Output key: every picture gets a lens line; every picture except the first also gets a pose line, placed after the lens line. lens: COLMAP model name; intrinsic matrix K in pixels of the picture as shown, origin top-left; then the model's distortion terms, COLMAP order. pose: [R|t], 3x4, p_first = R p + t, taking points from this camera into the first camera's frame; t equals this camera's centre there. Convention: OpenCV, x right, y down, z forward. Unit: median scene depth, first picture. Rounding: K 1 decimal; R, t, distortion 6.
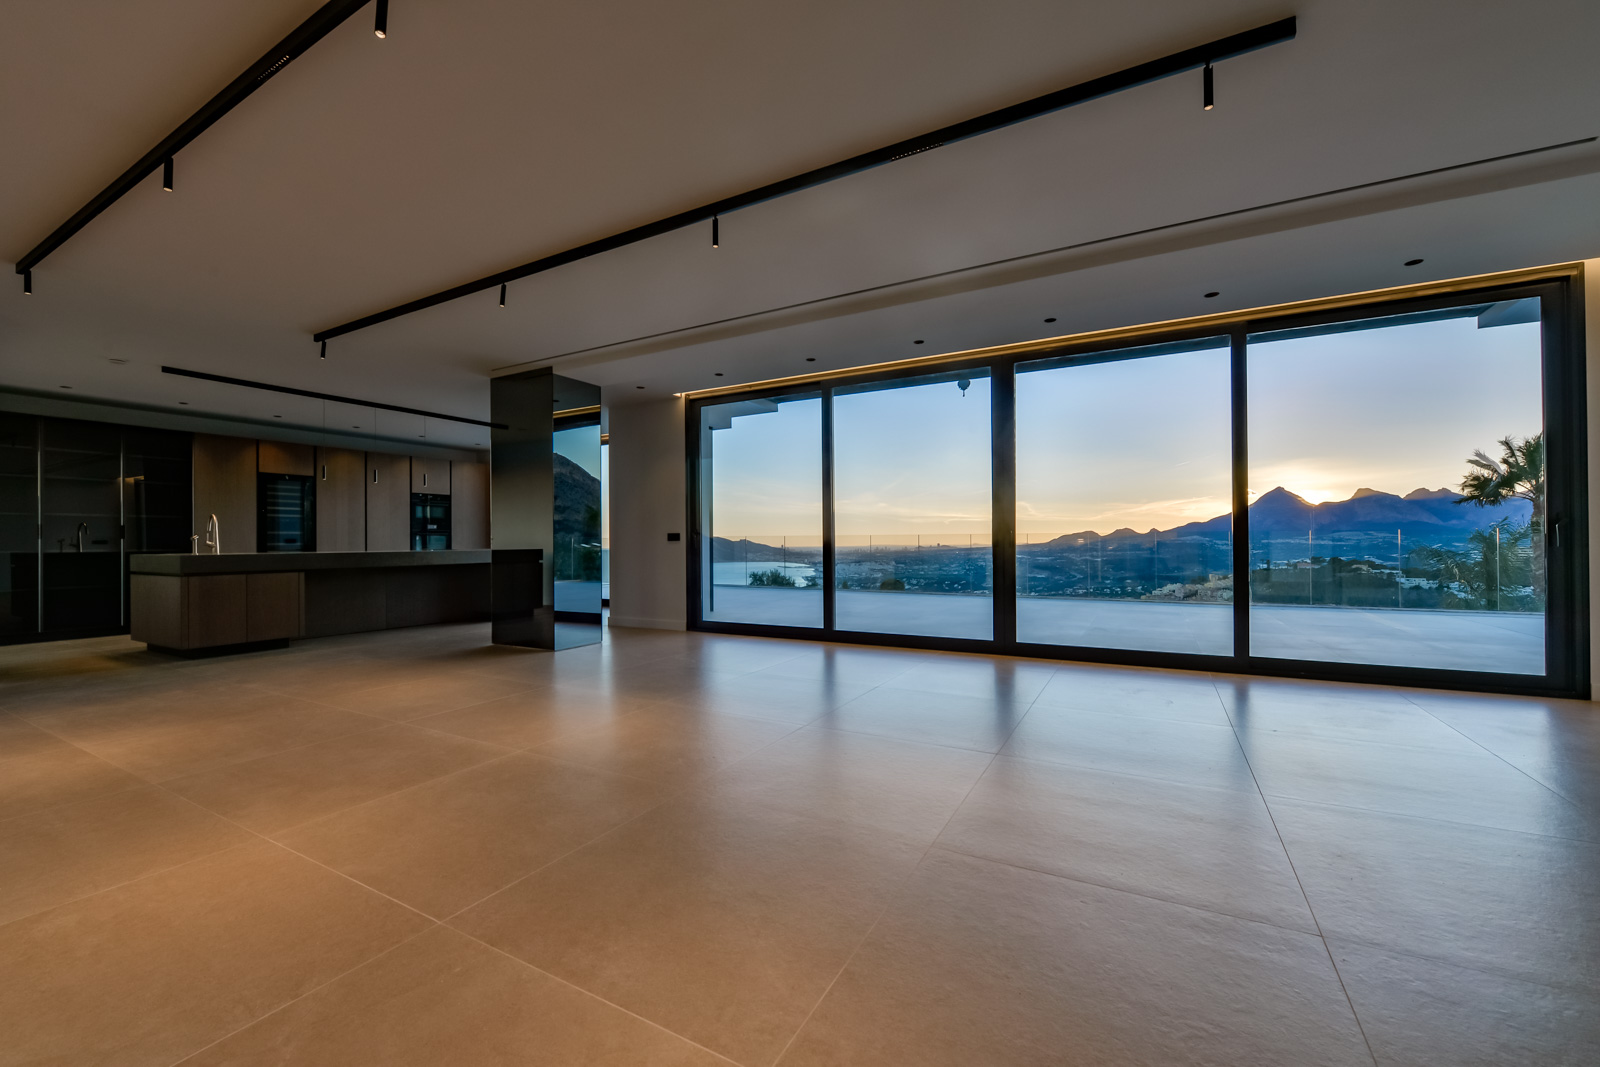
lens RADIAL K [[639.1, 0, 799.9], [0, 639.1, 536.3], [0, 0, 1]] dist [-0.008423, -0.000172]
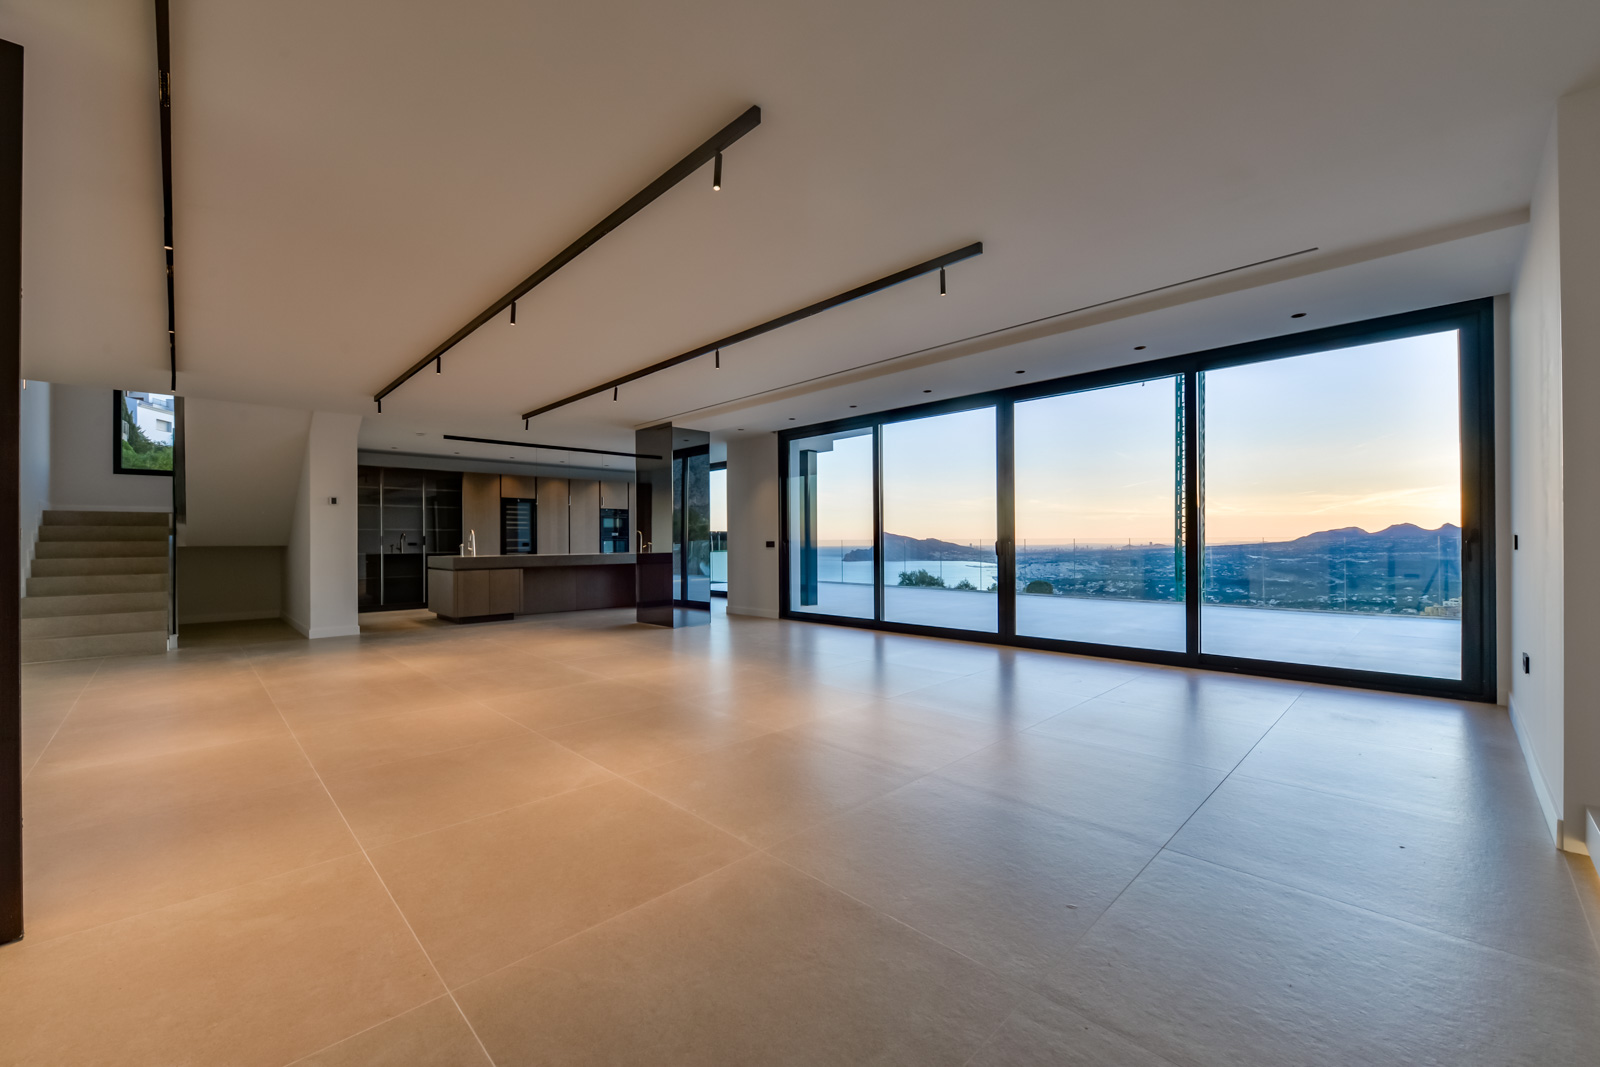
lens RADIAL K [[639.1, 0, 797.6], [0, 639.1, 536.2], [0, 0, 1]] dist [-0.008423, -0.000172]
pose [[0.957409, -0.002887, -0.288722, 0.220949], [0.003487, 0.999993, 0.001565, -0.016718], [0.288715, -0.002505, 0.957412, -0.198243]]
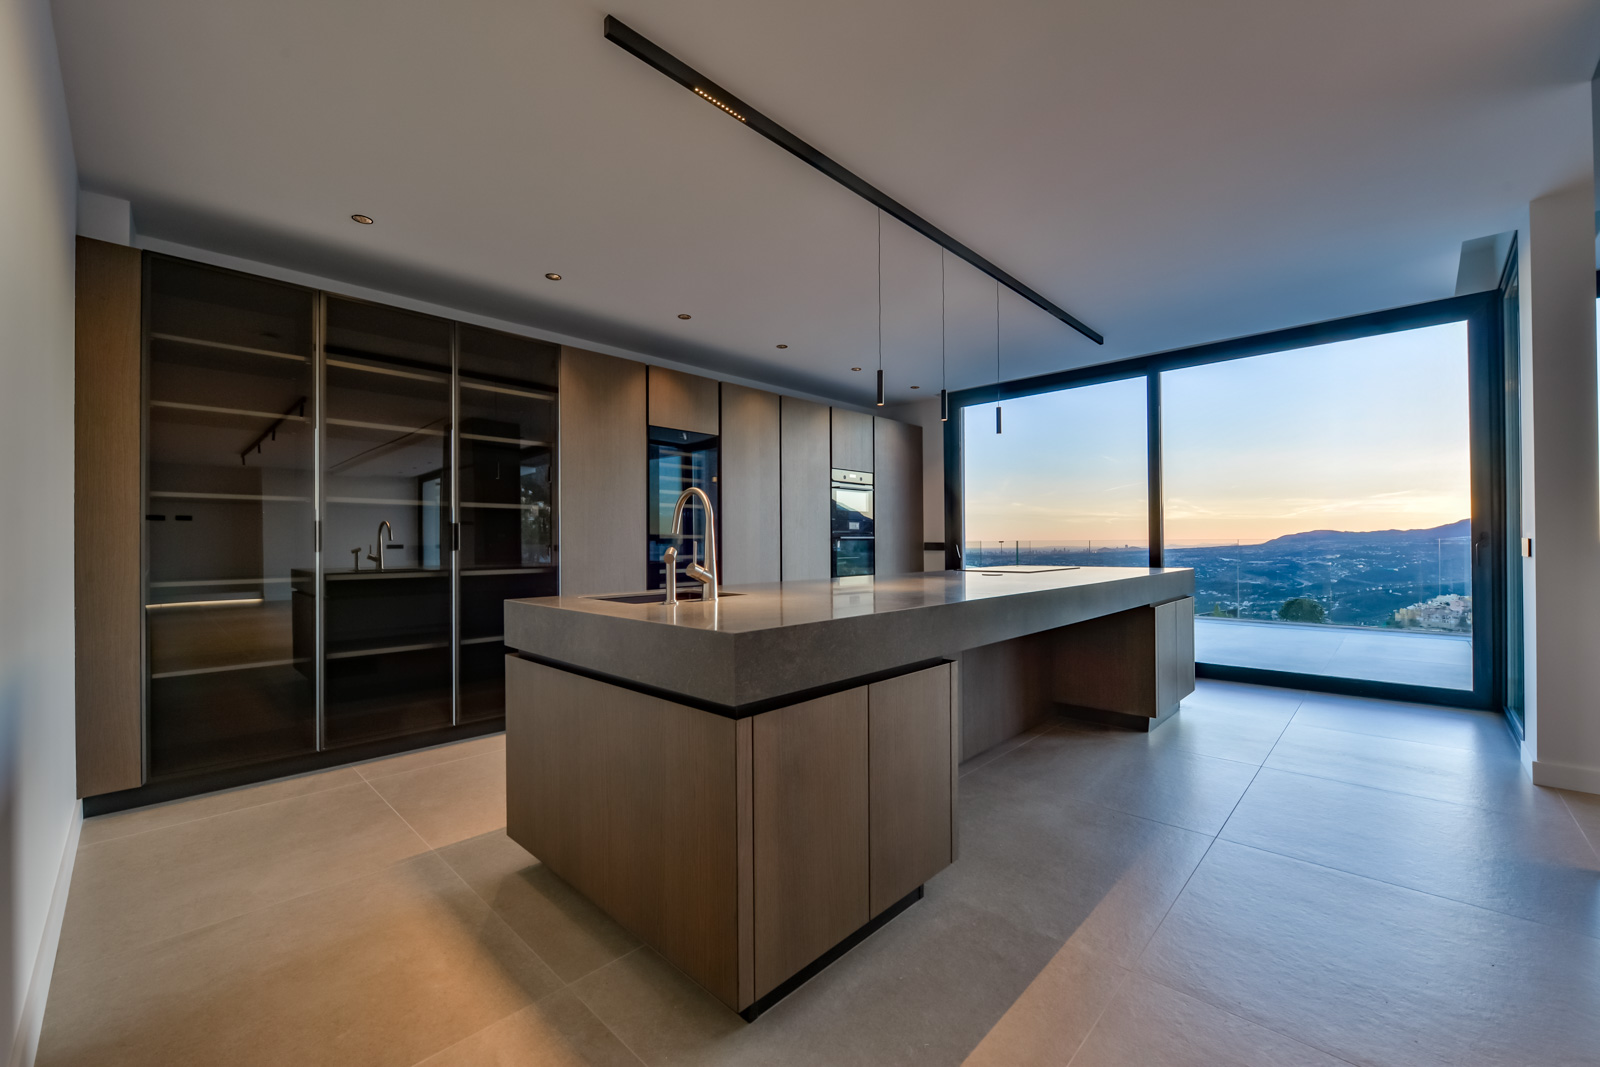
lens RADIAL K [[639.1, 0, 782.3], [0, 639.1, 539.4], [0, 0, 1]] dist [-0.008423, -0.000172]
pose [[0.962380, 0.000297, -0.271706, -0.724546], [0.000969, 0.999989, 0.004525, -0.007336], [0.271705, -0.004618, 0.962370, 0.620653]]
